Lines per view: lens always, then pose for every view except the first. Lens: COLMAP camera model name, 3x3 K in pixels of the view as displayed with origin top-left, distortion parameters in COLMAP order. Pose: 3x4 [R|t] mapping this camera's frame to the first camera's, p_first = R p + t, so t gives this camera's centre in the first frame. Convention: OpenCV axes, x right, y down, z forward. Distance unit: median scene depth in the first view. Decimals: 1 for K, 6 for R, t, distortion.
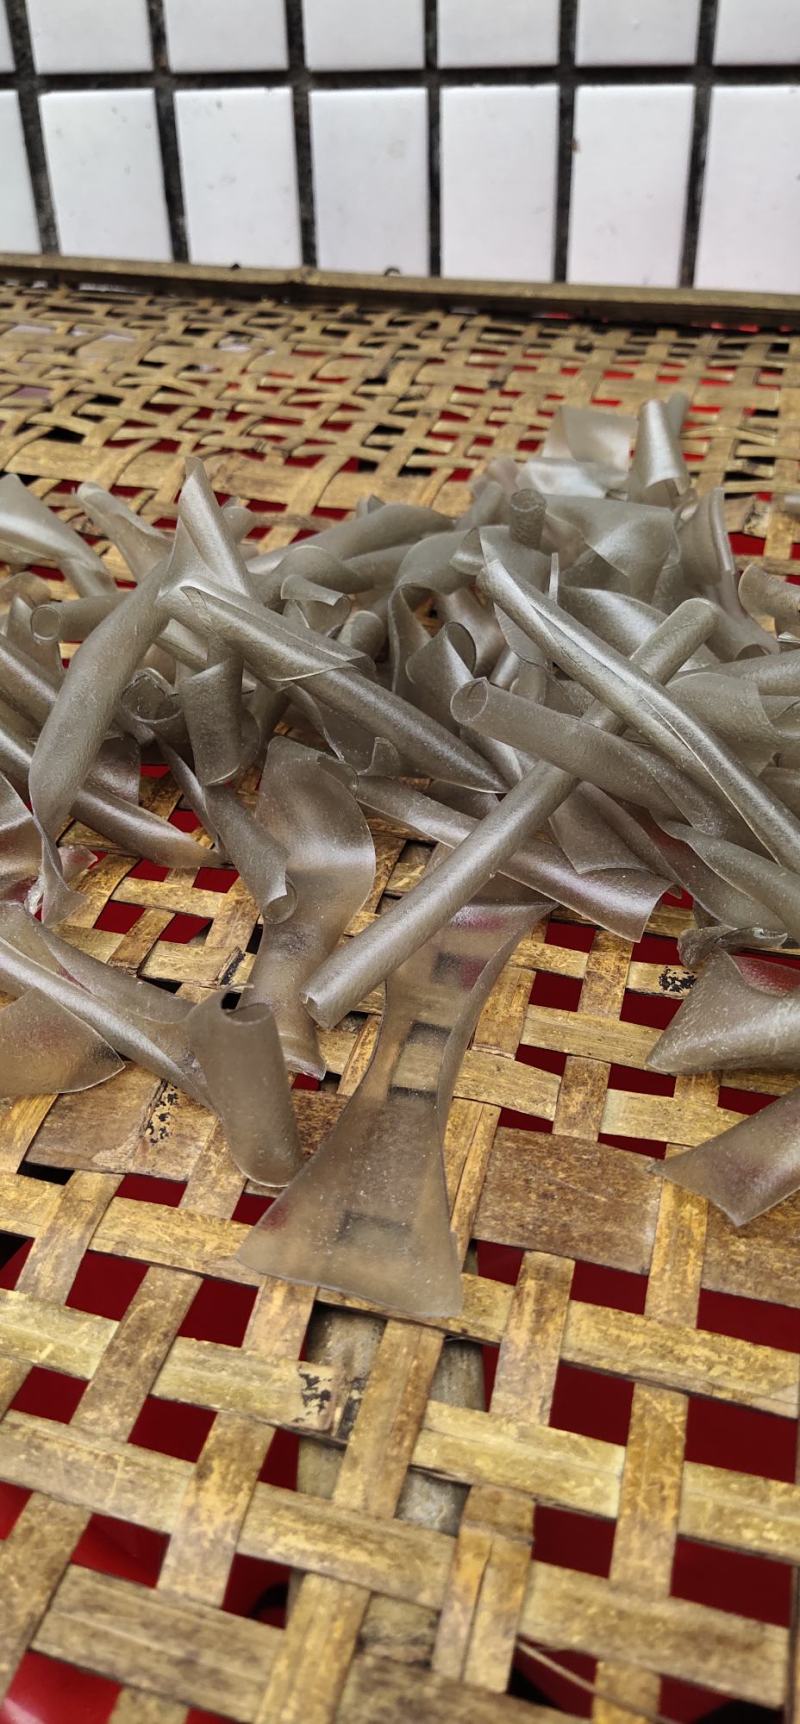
lens RADIAL K [[1315.1, 0, 400.0], [0, 1315.1, 862.0], [0, 0, 1]] dist [0.092880, -0.185559]
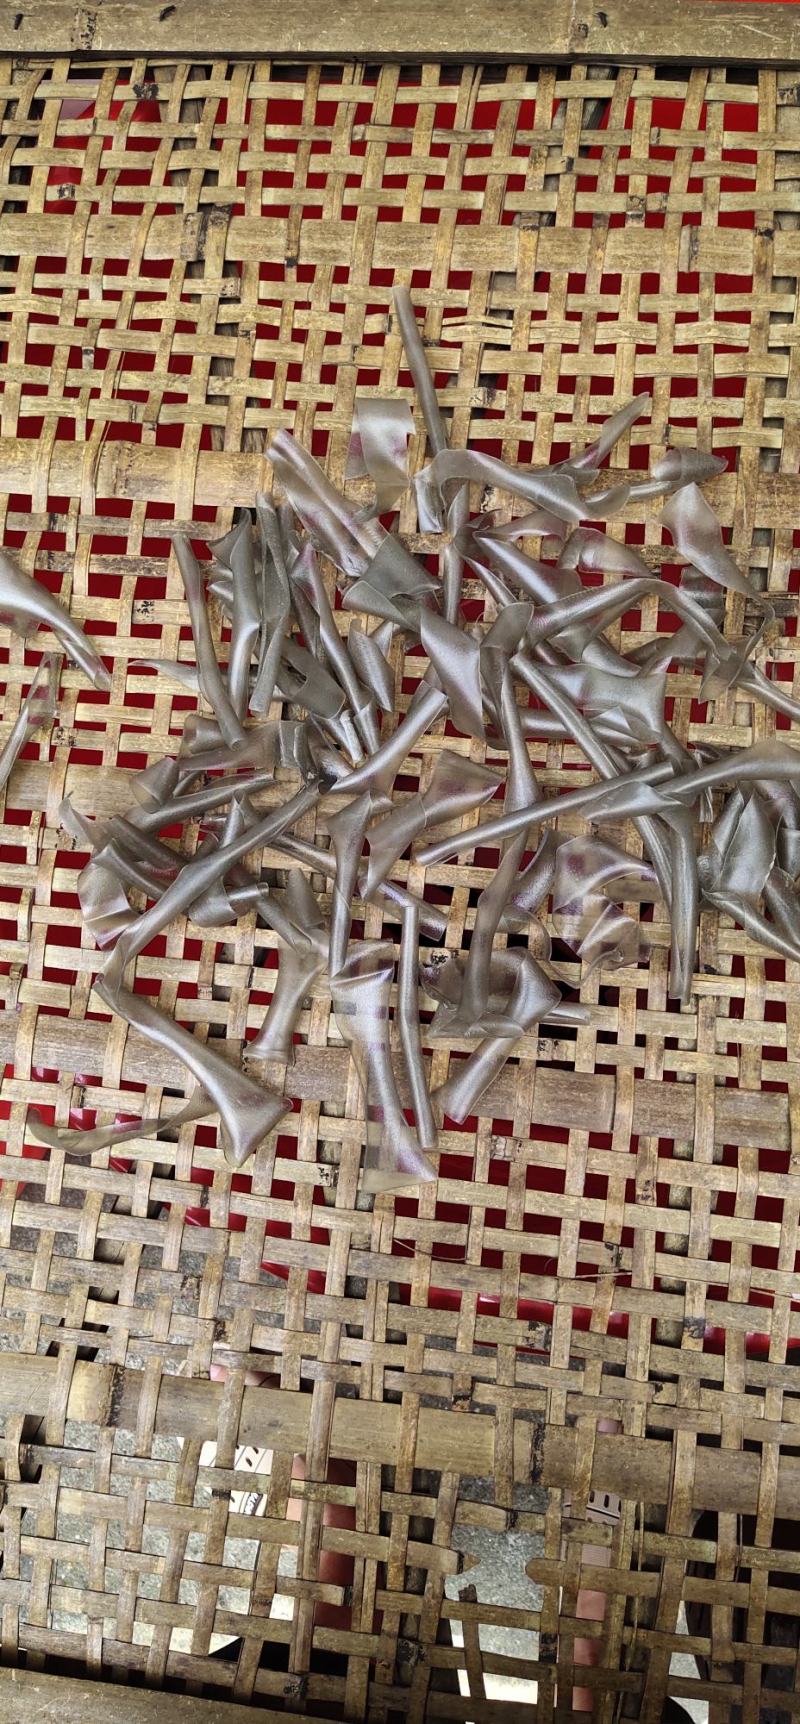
lens RADIAL K [[1315.1, 0, 400.0], [0, 1315.1, 862.0], [0, 0, 1]] dist [0.092880, -0.185559]
pose [[0.982850, -0.170899, -0.069272, 0.433043], [0.171892, 0.713044, 0.679721, -2.111461], [-0.066770, -0.679972, 0.730192, -0.762660]]
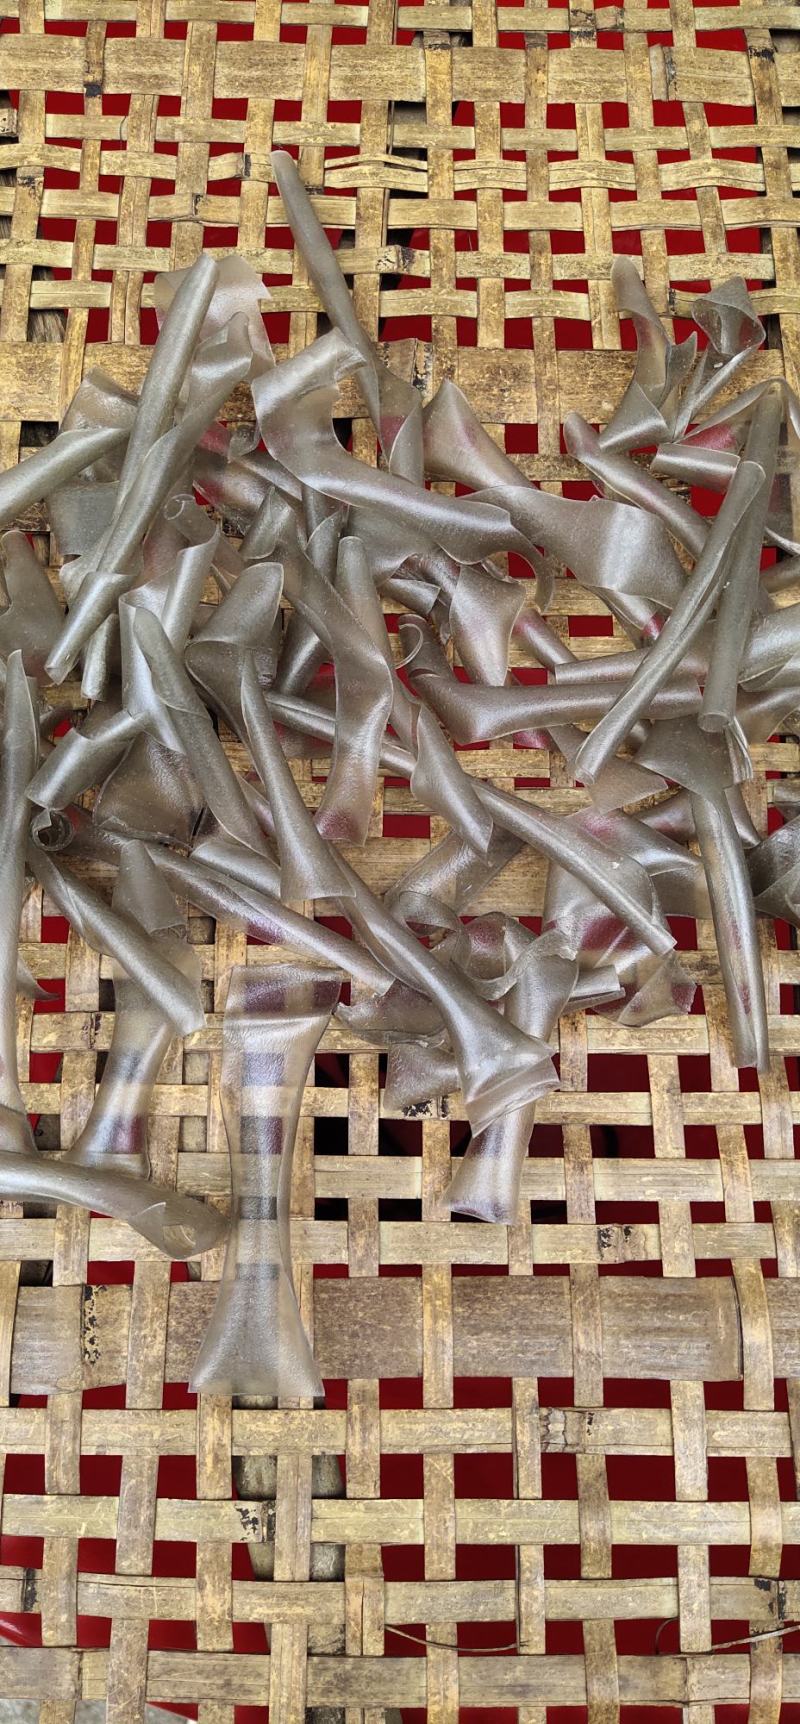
lens RADIAL K [[1315.1, 0, 400.0], [0, 1315.1, 862.0], [0, 0, 1]] dist [0.092880, -0.185559]
pose [[0.964558, -0.237293, 0.115411, 0.123800], [0.120772, 0.785882, 0.606468, -1.239029], [-0.234610, -0.571036, 0.786687, 0.065187]]
